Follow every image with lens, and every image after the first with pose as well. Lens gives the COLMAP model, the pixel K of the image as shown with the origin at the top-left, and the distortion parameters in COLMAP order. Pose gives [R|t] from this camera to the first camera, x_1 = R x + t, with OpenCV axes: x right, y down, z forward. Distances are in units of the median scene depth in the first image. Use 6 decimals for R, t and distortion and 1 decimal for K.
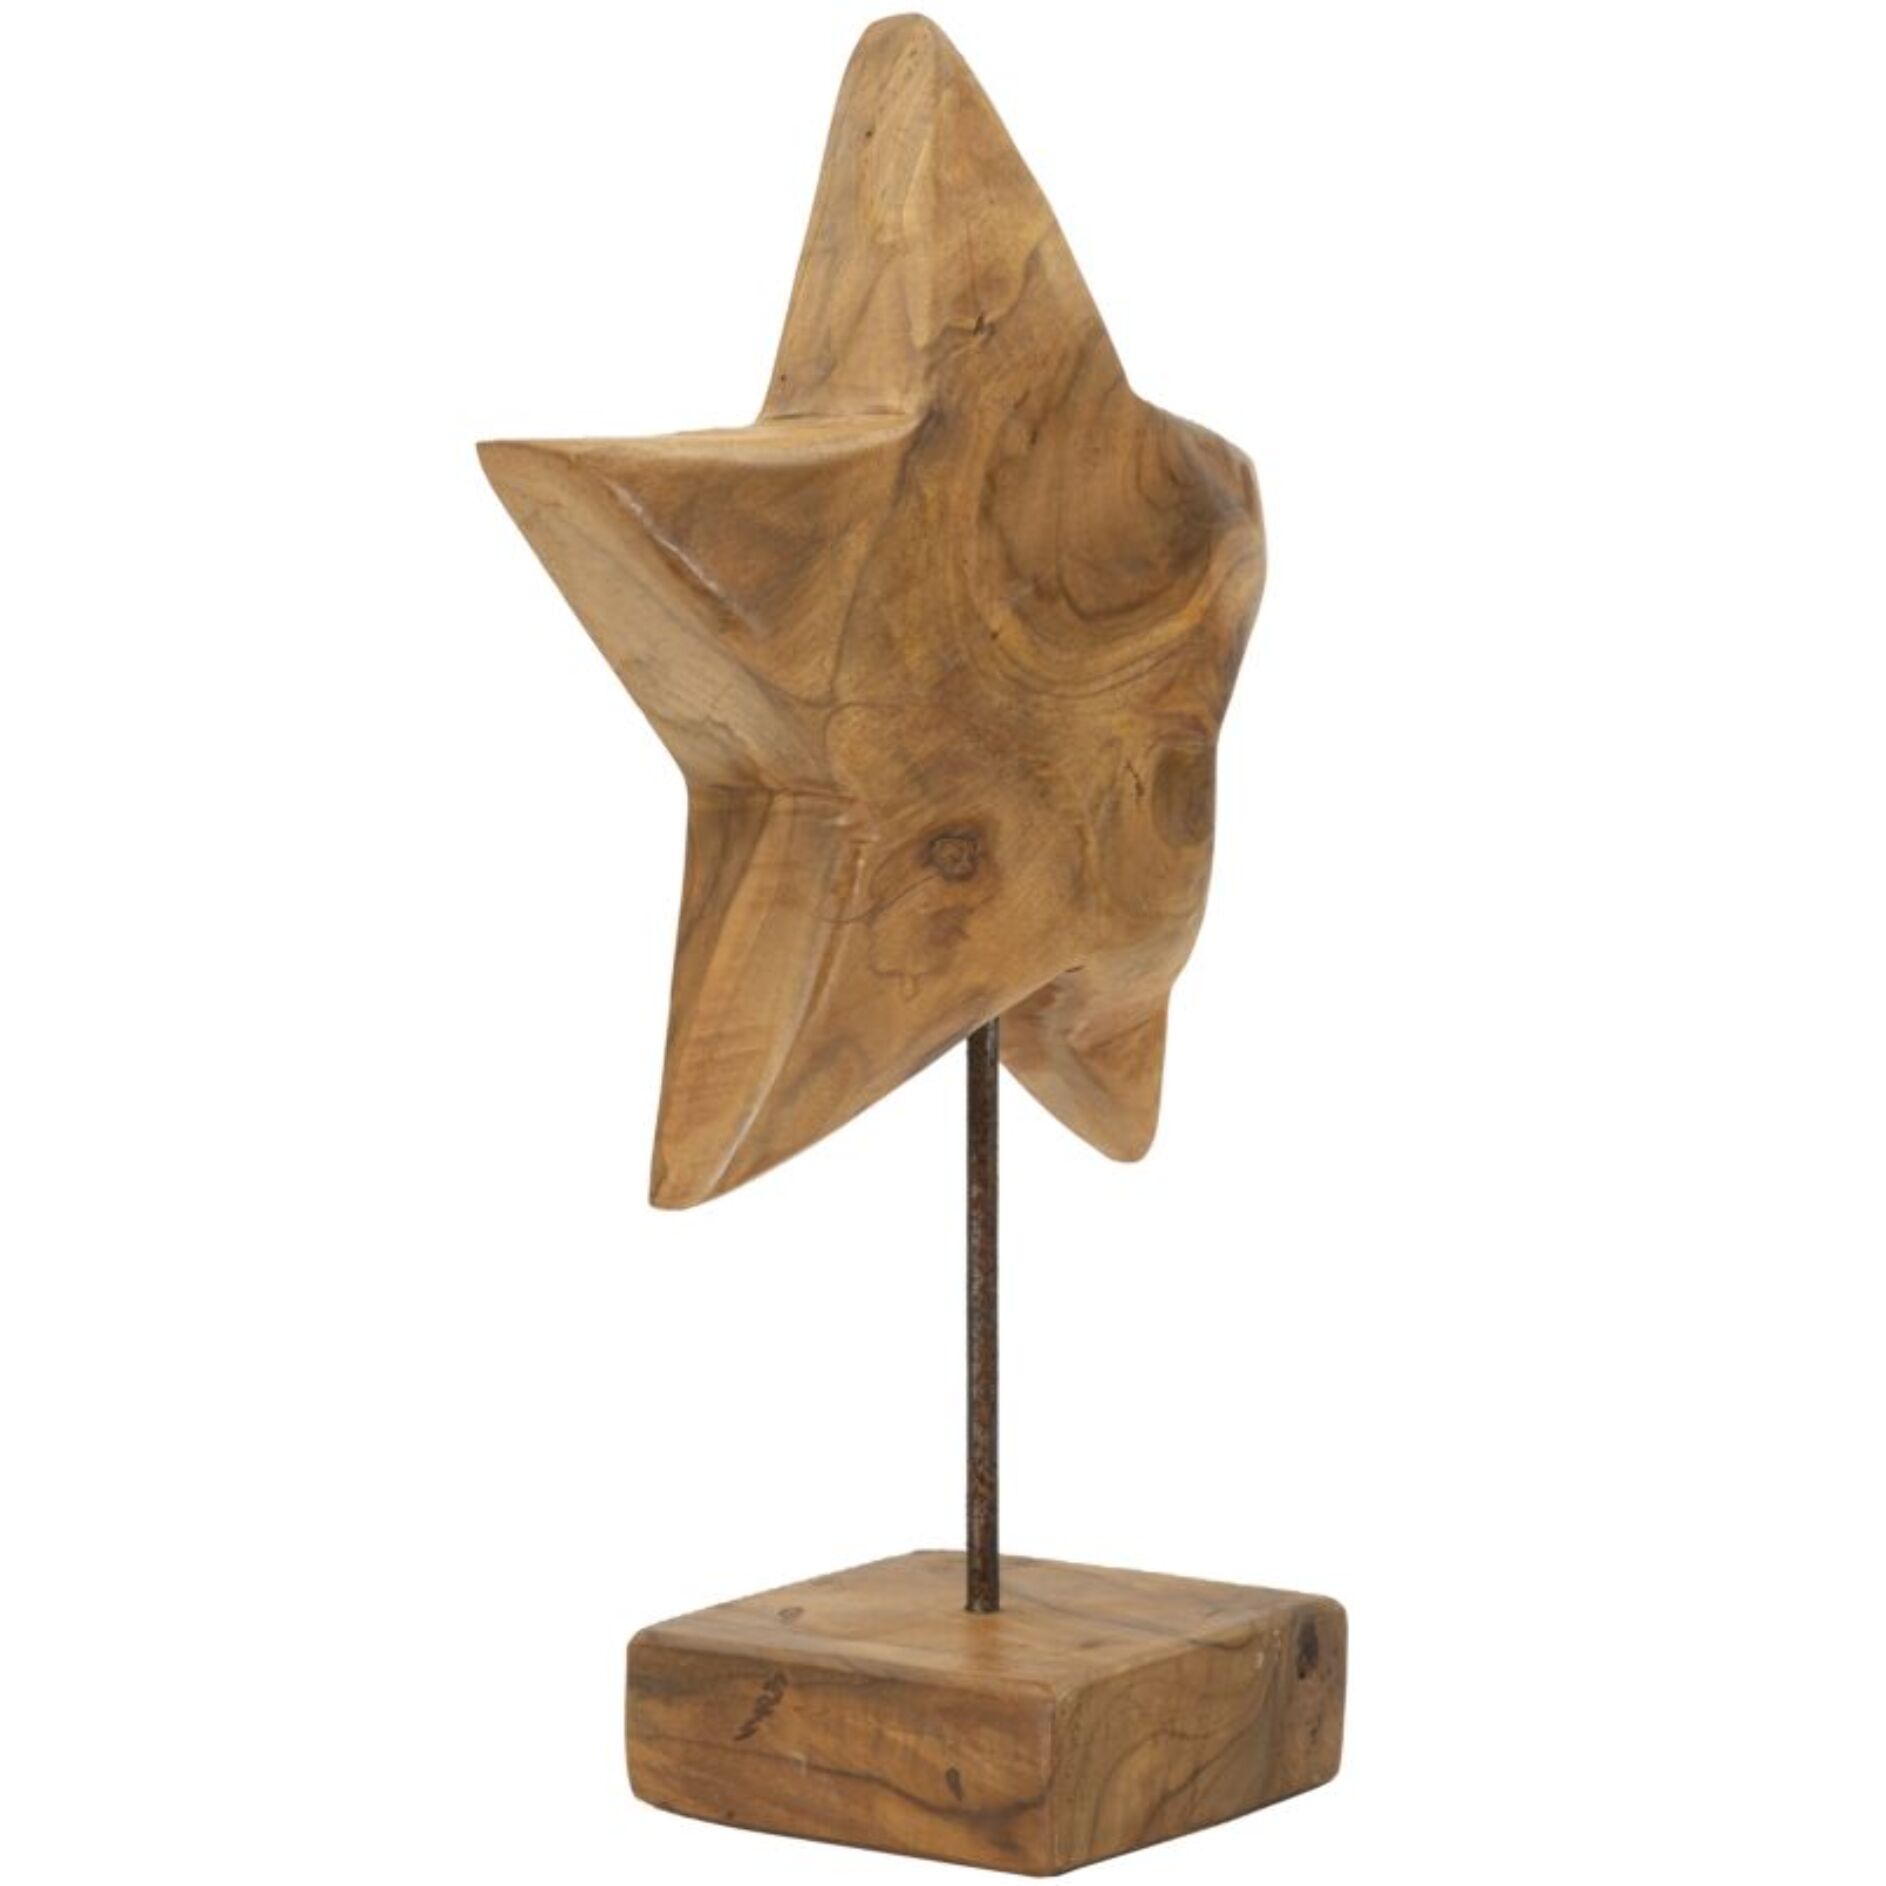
lens RADIAL K [[6796.1, 0, 943.7], [0, 6796.1, 1066.4], [0, 0, 1]] dist [0.619666, -3.666120]
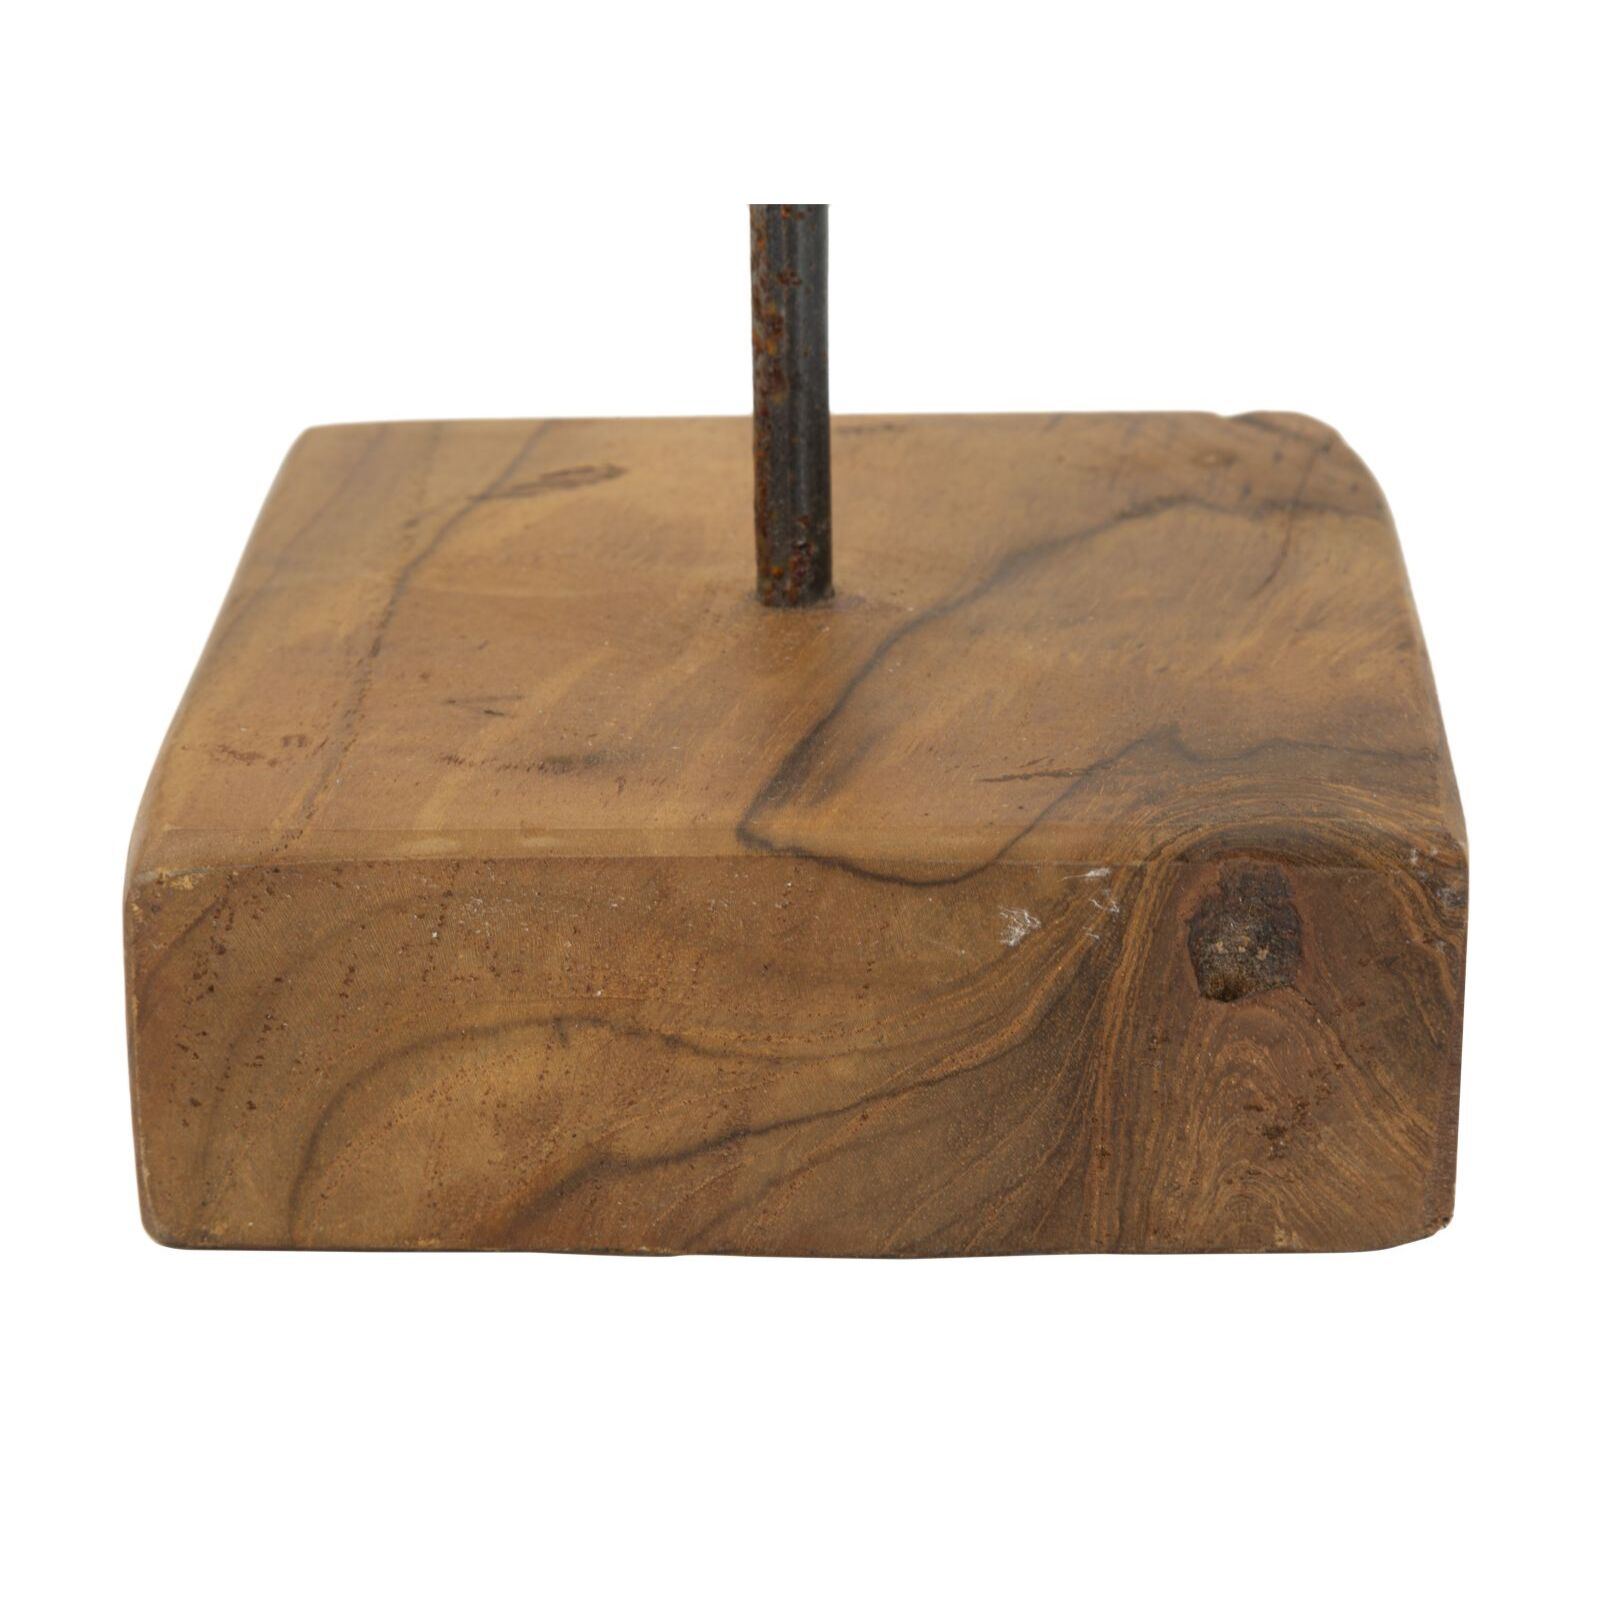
lens RADIAL K [[4630.0, 0, 800.3], [0, 4630.0, 733.1], [0, 0, 1]] dist [0.306912, -0.135778]
pose [[0.550945, 0.341916, -0.761284, 0.241660], [-0.084000, 0.930305, 0.357038, -0.017194], [0.830303, -0.132760, 0.541268, 0.865417]]
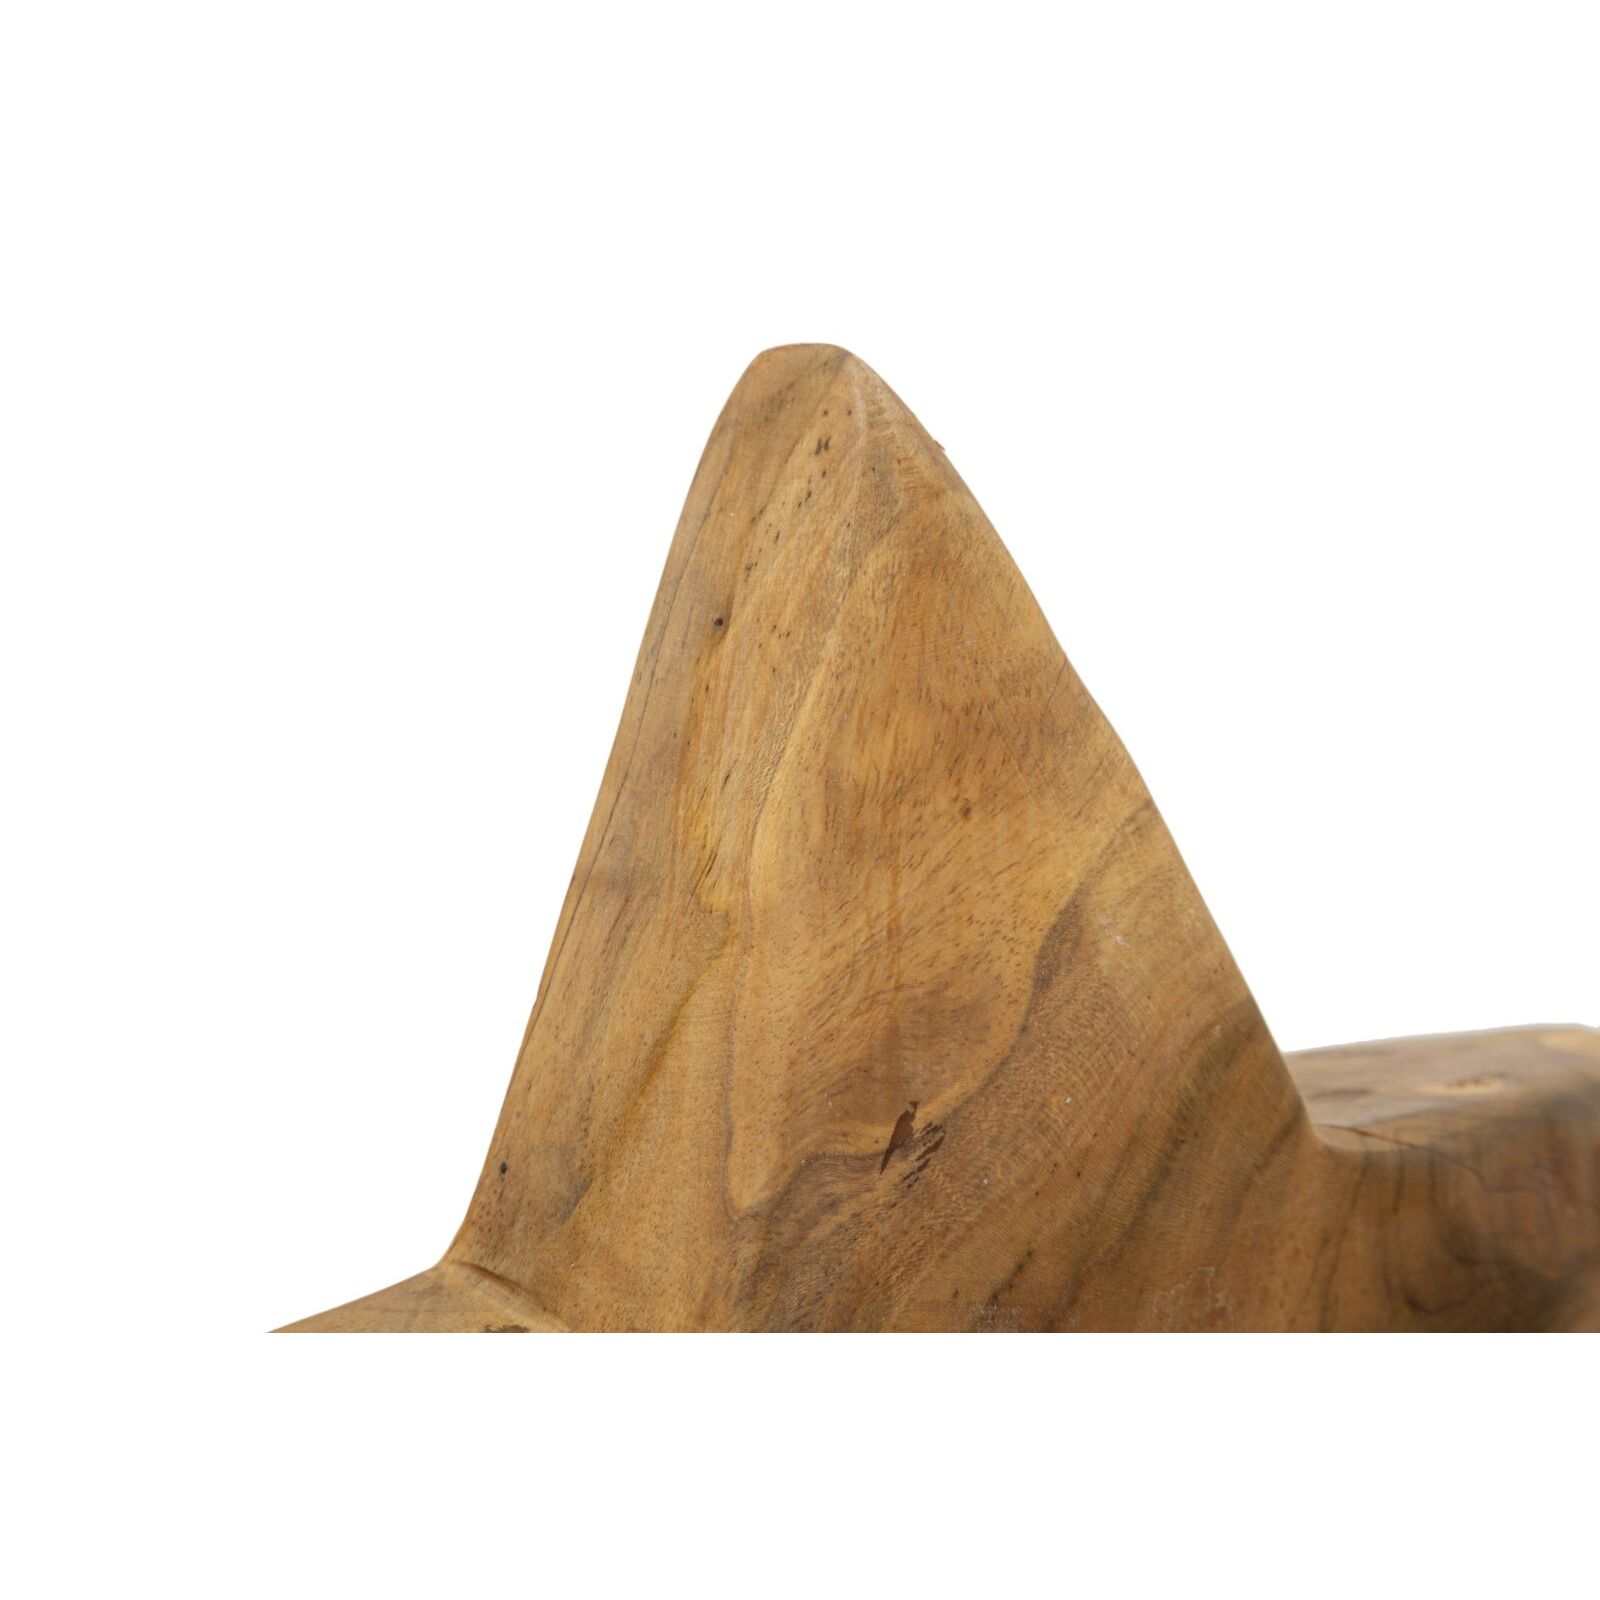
lens RADIAL K [[3743.2, 0, 796.9], [0, 3743.2, 768.0], [0, 0, 1]] dist [0.026715, 4.163411]
pose [[0.973603, 0.058422, -0.220643, 0.048767], [-0.023070, 0.986925, 0.159521, -0.166764], [0.227077, -0.150220, 0.962221, 0.771024]]
